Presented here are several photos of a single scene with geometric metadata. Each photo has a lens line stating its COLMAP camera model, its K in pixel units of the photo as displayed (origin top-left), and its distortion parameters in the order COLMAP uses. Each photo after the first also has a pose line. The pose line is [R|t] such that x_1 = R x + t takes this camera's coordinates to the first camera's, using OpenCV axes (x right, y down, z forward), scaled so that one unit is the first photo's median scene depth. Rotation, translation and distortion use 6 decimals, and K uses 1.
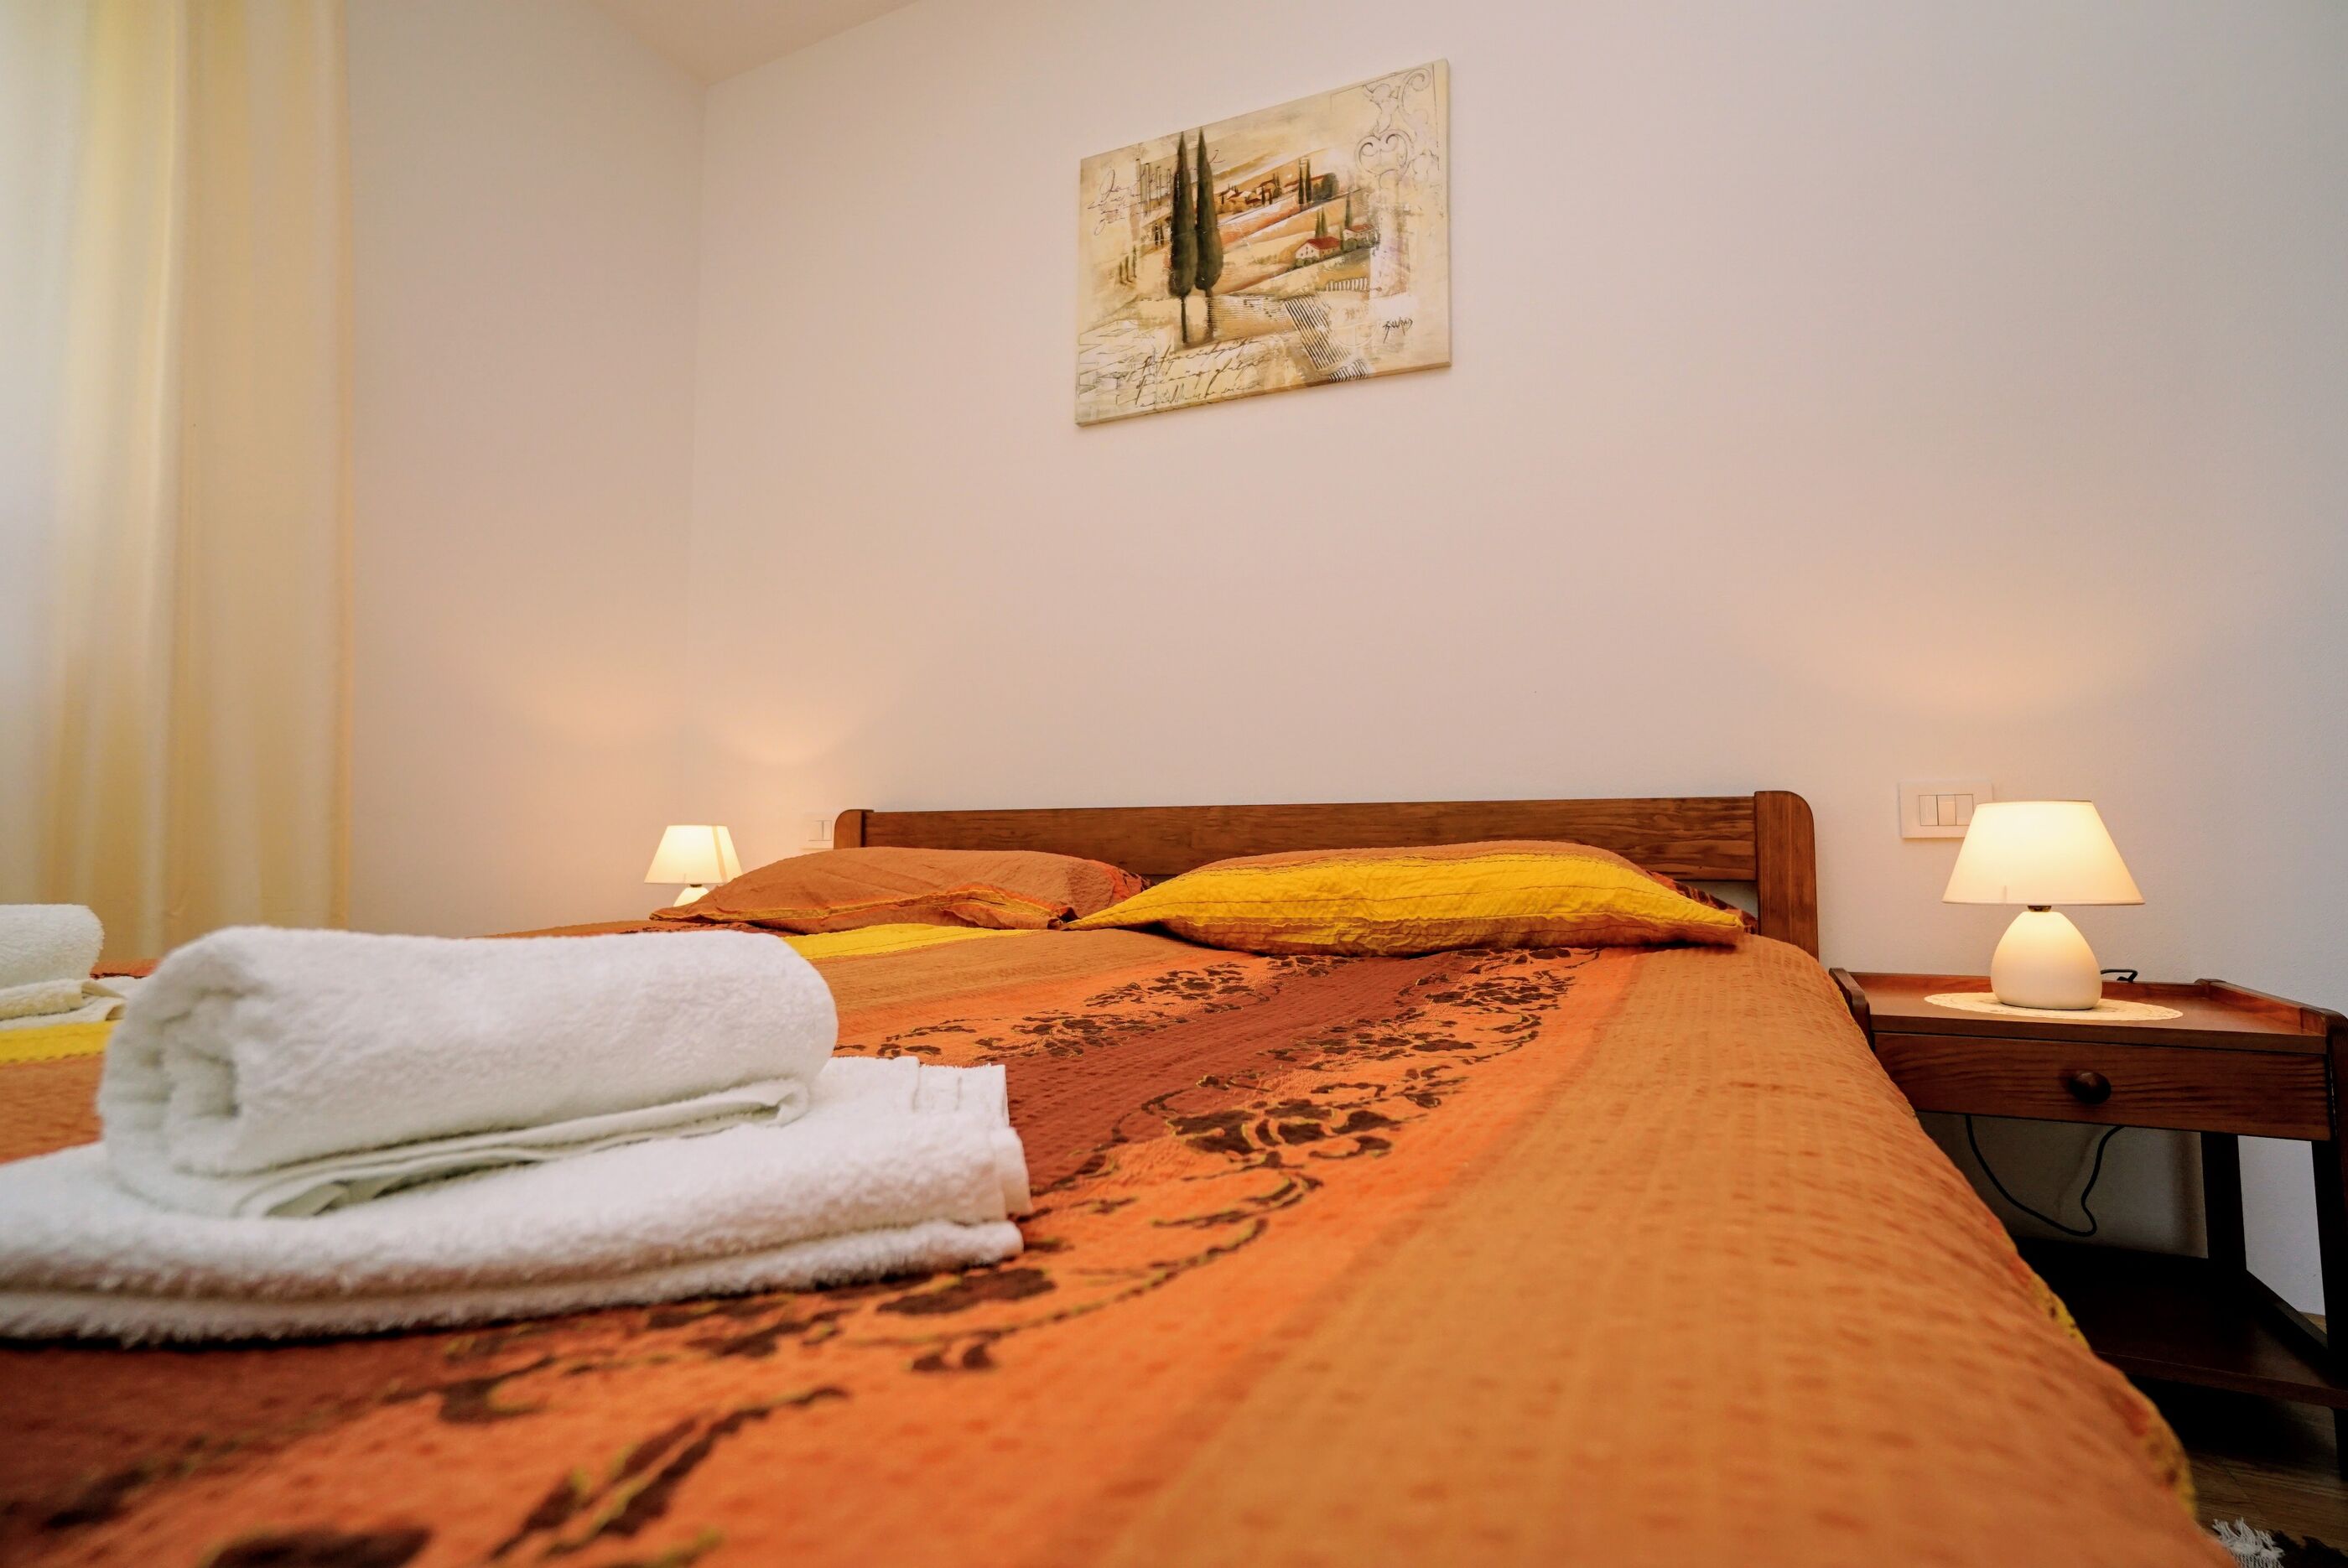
lens RADIAL K [[1153.8, 0, 1181.0], [0, 1153.8, 769.7], [0, 0, 1]] dist [-0.047311, 0.025966]
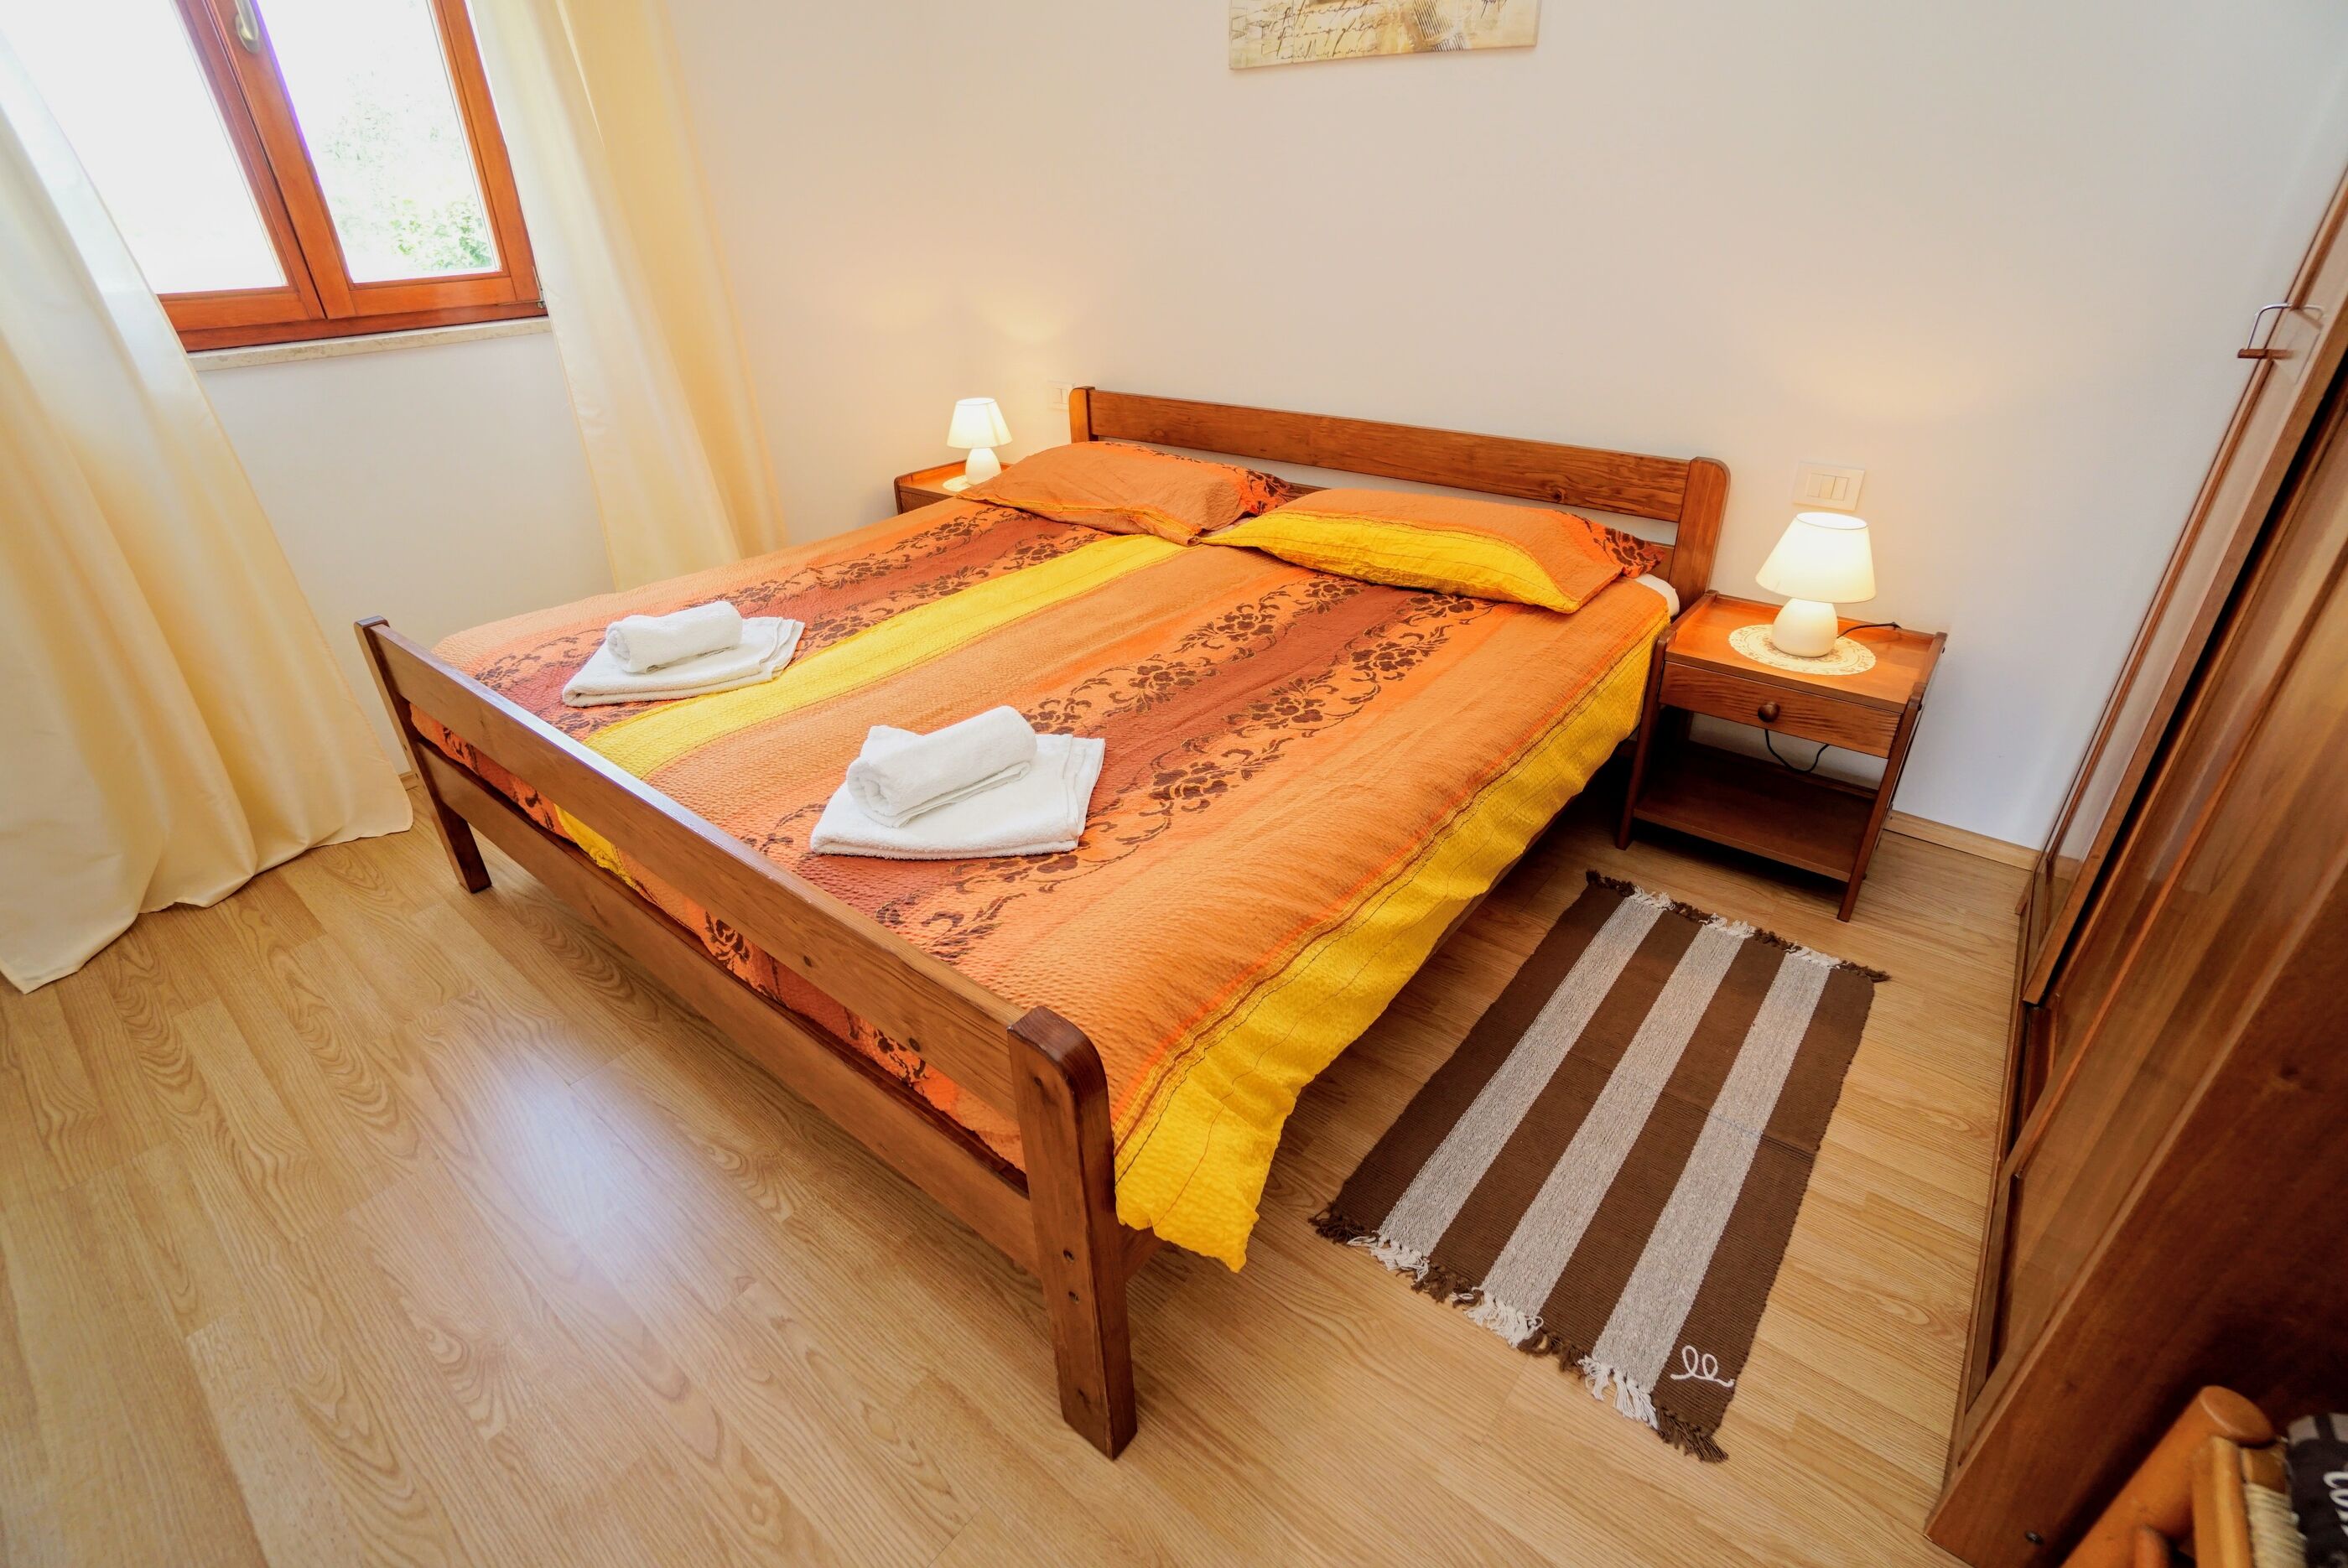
lens RADIAL K [[1057.0, 0, 1179.9], [0, 1057.0, 776.3], [0, 0, 1]] dist [-0.063464, 0.018181]
pose [[0.974176, 0.086342, -0.208628, 0.160012], [0.040789, 0.841497, 0.538721, -0.293243], [0.222074, -0.533319, 0.816244, -0.297326]]
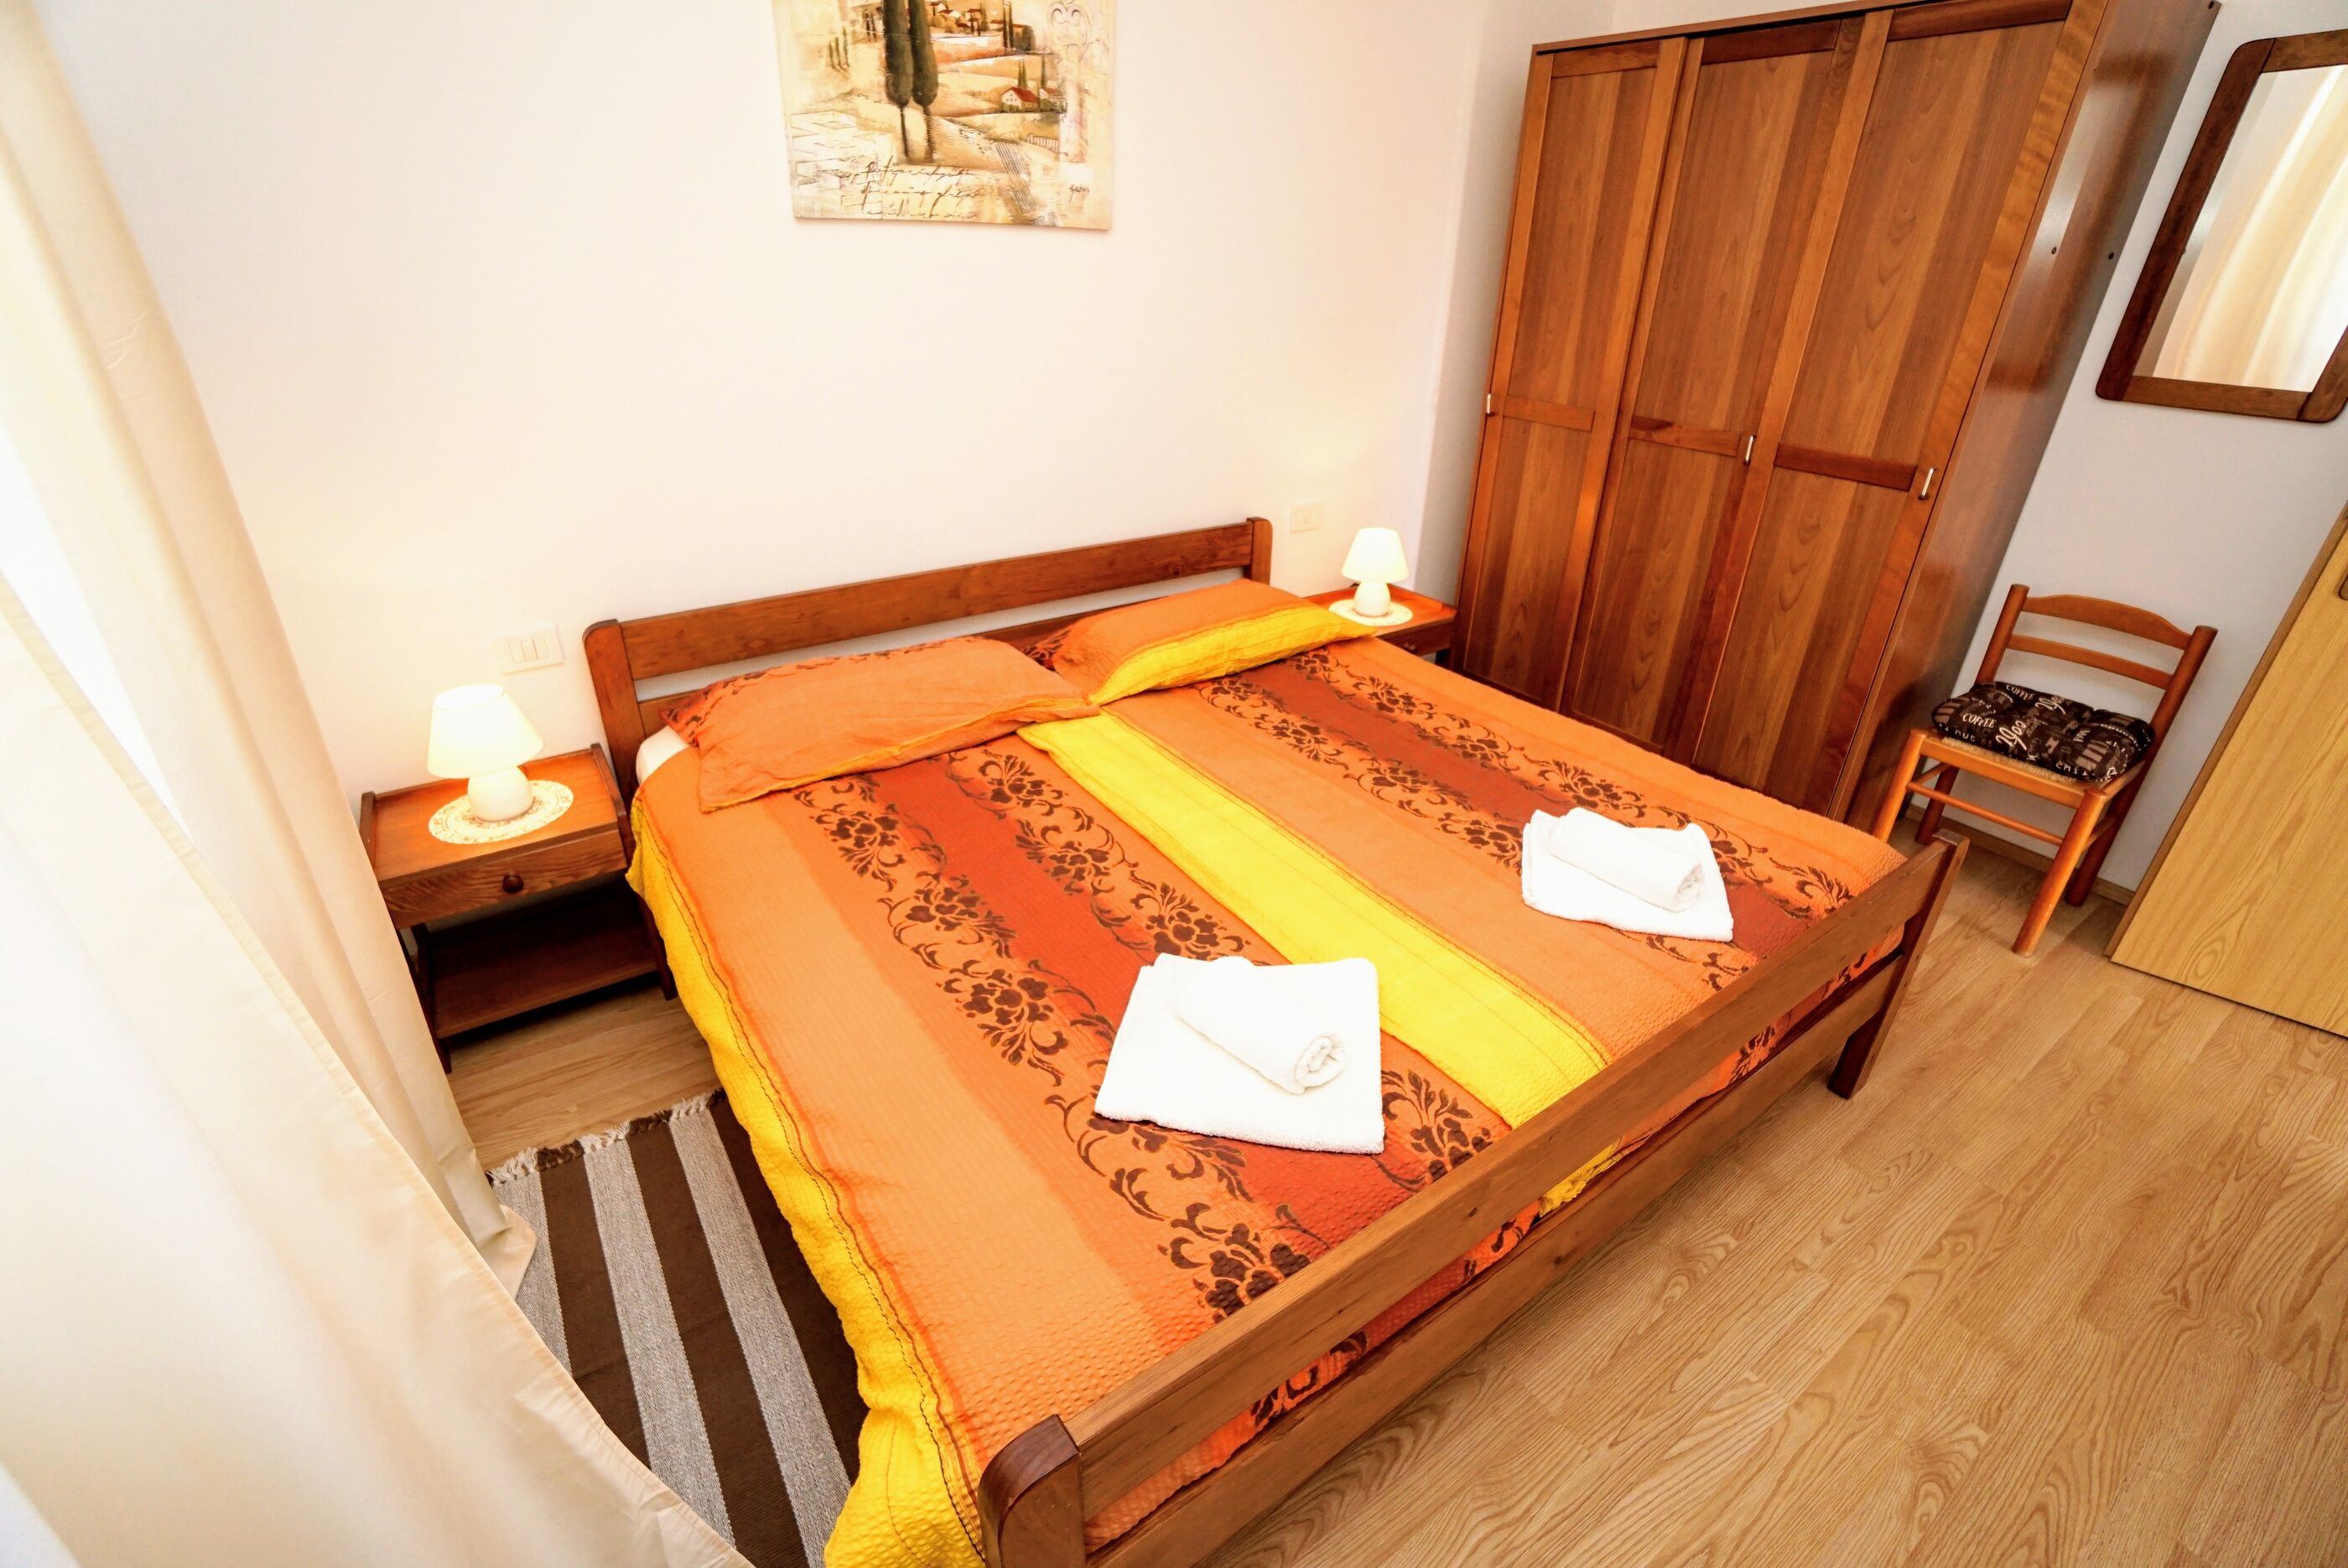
lens RADIAL K [[1036.7, 0, 1180.8], [0, 1036.7, 769.2], [0, 0, 1]] dist [-0.063042, 0.022989]
pose [[0.485165, -0.394340, 0.780456, -0.917768], [-0.081915, 0.868116, 0.489555, -0.385114], [-0.870577, -0.301446, 0.388877, 0.233446]]
